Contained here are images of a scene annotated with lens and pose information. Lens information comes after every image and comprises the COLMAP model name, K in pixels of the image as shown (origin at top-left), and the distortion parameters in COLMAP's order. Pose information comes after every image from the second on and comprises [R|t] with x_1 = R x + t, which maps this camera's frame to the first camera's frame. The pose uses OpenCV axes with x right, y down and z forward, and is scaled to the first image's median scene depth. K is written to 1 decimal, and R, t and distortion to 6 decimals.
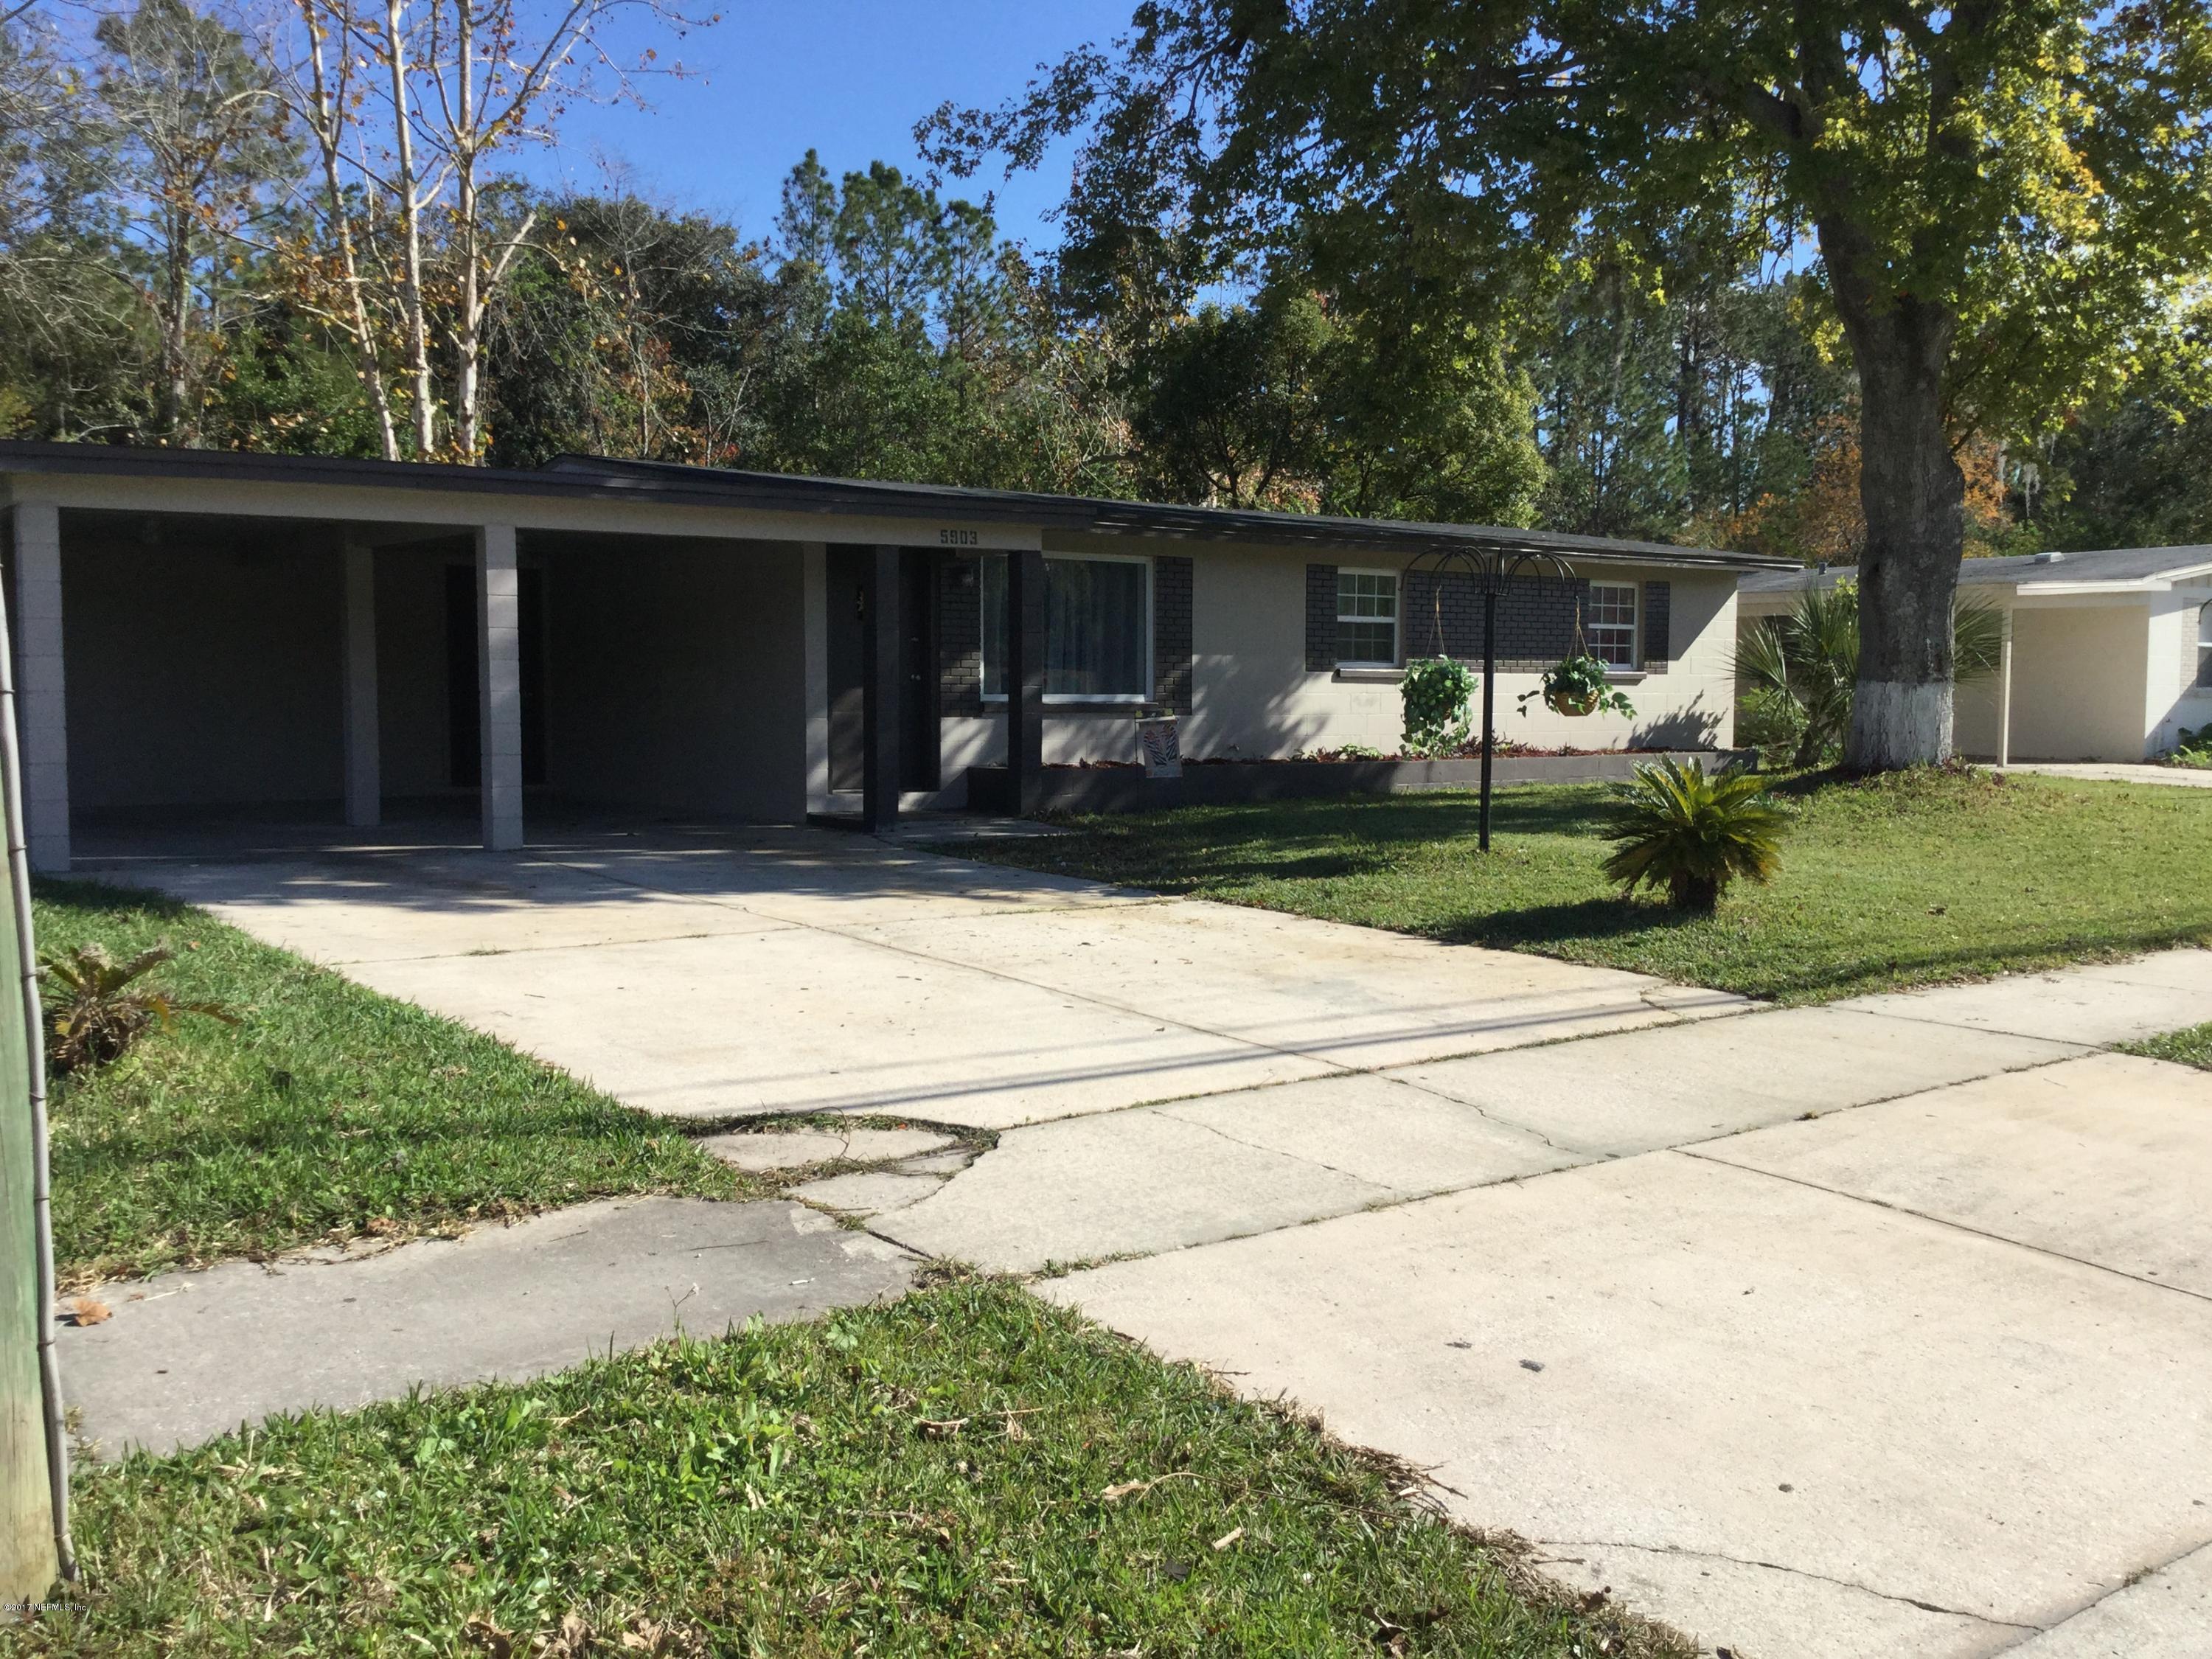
lens RADIAL K [[1992.6, 0, 1106.0], [0, 1992.6, 829.5], [0, 0, 1]] dist [0.083138, -0.116436]
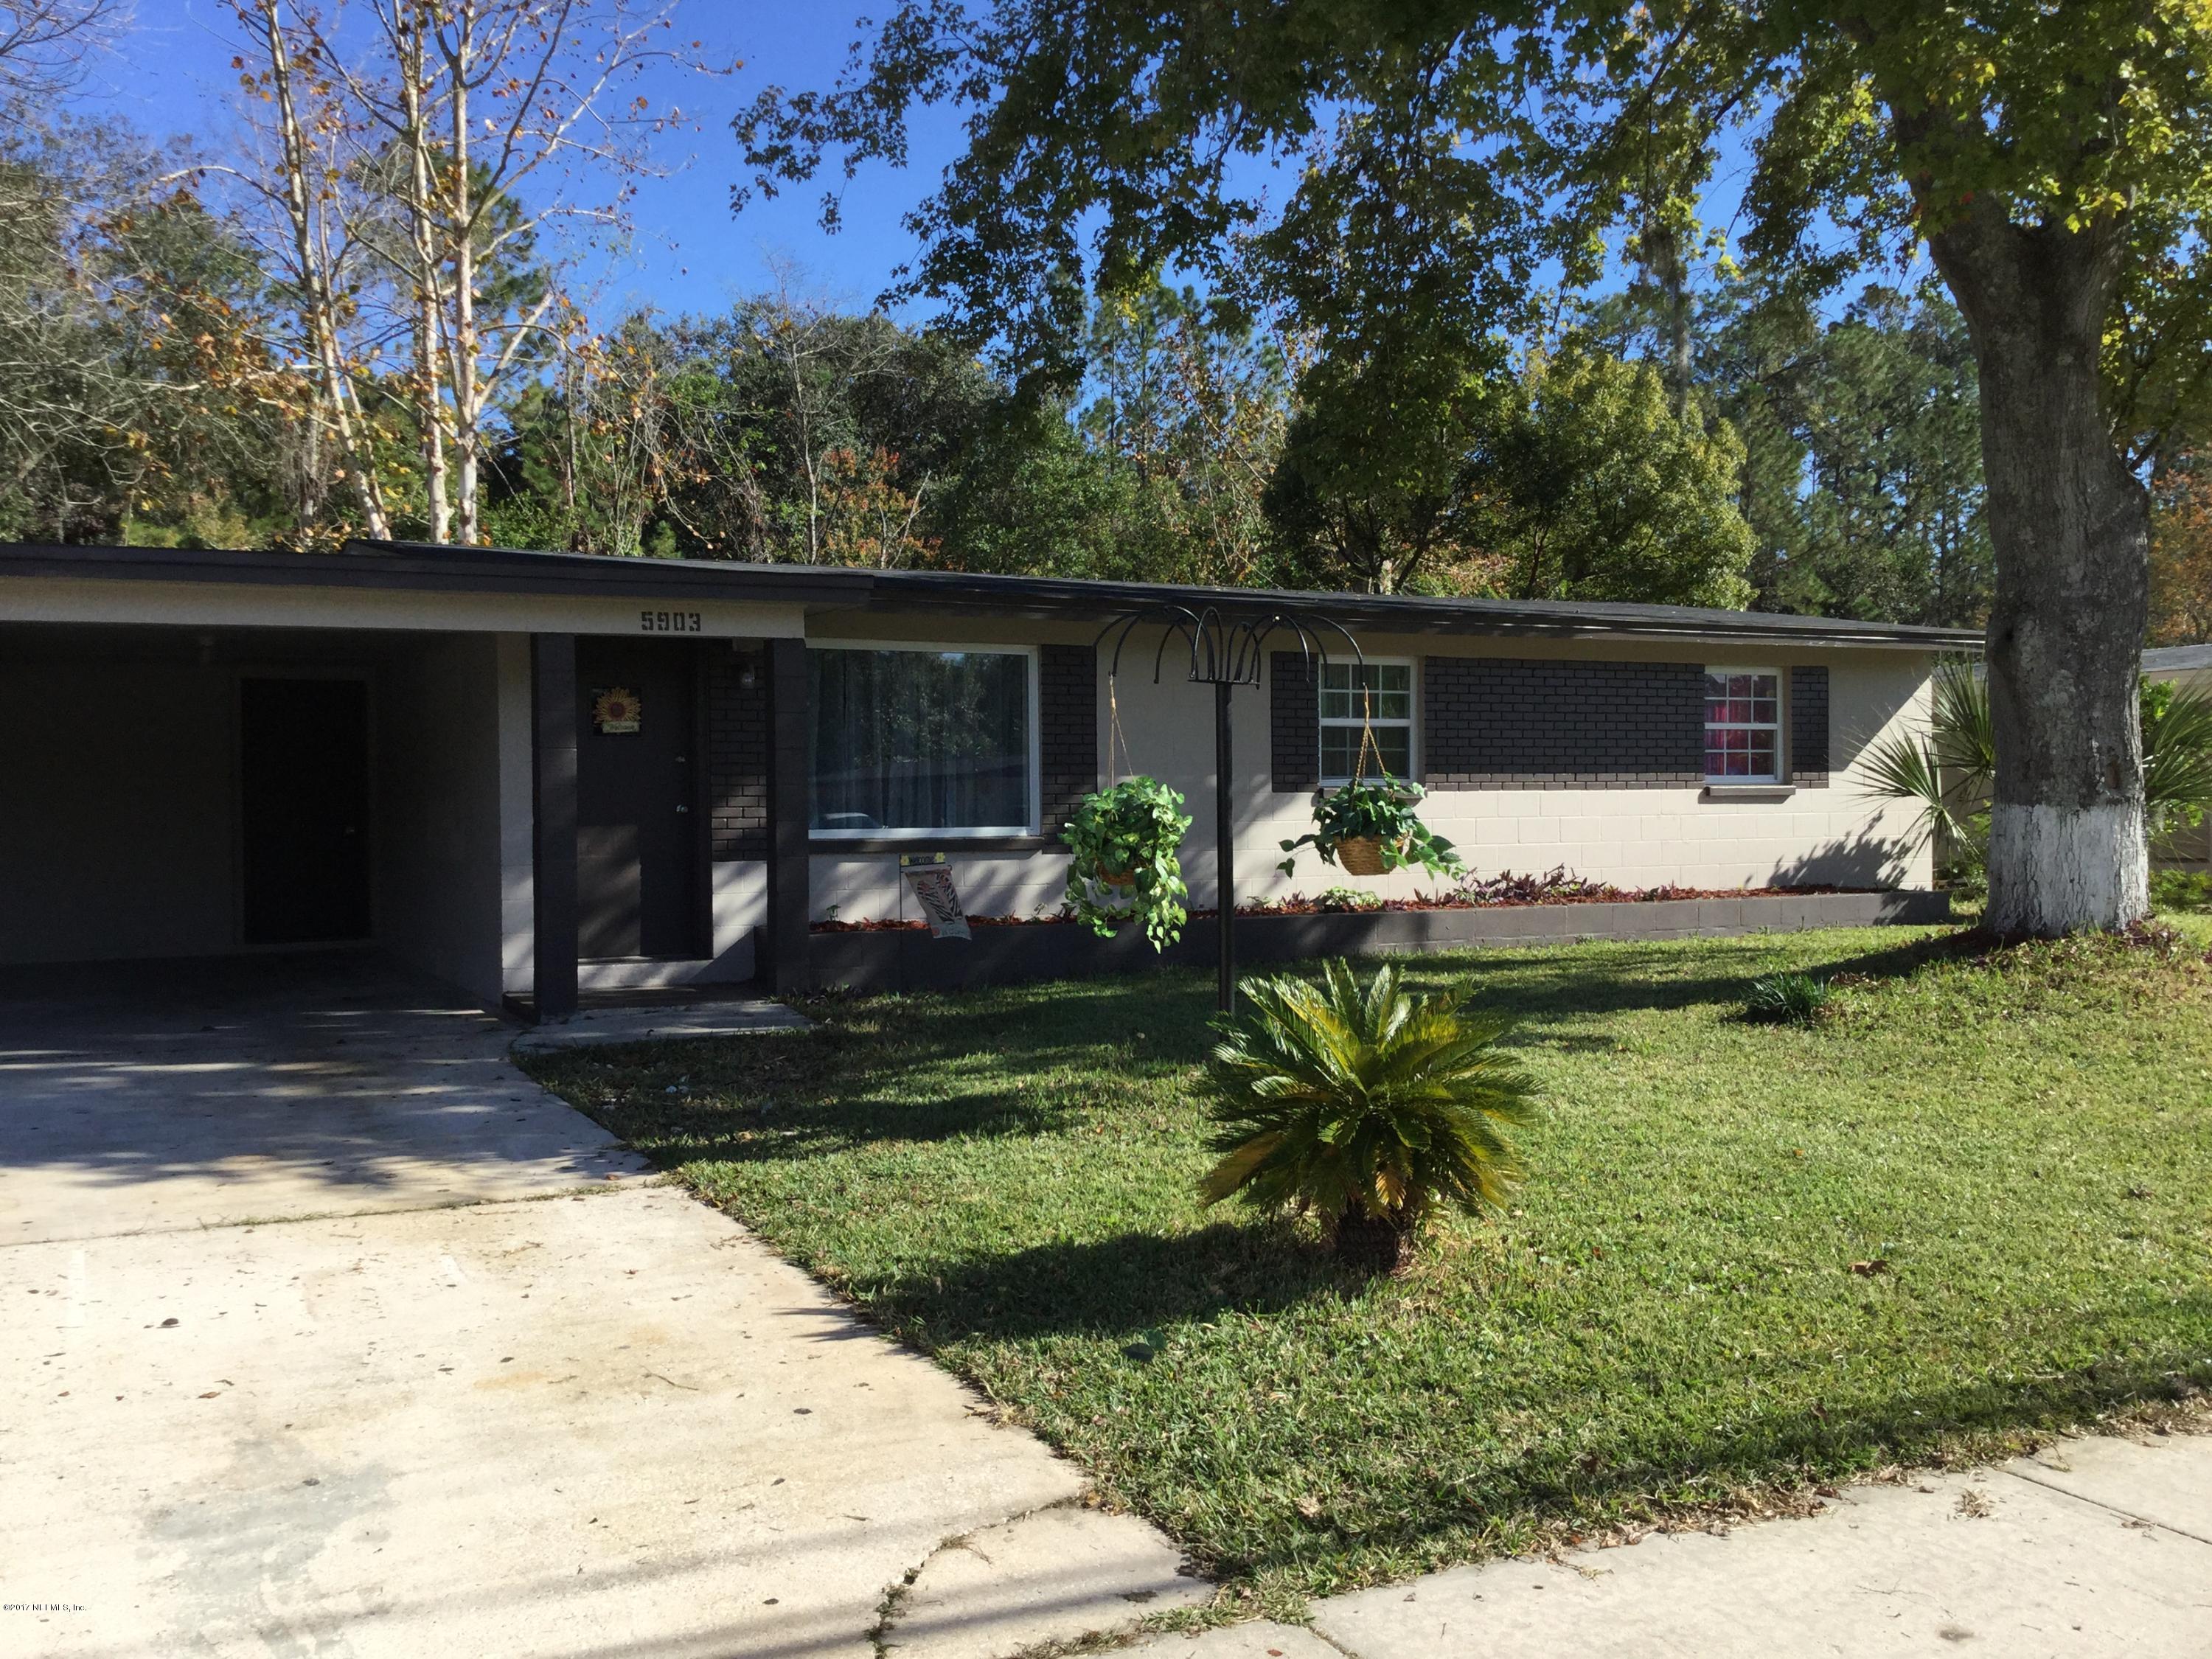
lens RADIAL K [[1992.6, 0, 1106.0], [0, 1992.6, 829.5], [0, 0, 1]] dist [0.083138, -0.116436]
pose [[0.983879, -0.007542, -0.178677, 0.149919], [-0.002352, 0.998478, -0.055099, -0.020485], [0.178820, 0.054631, 0.982364, 0.213191]]
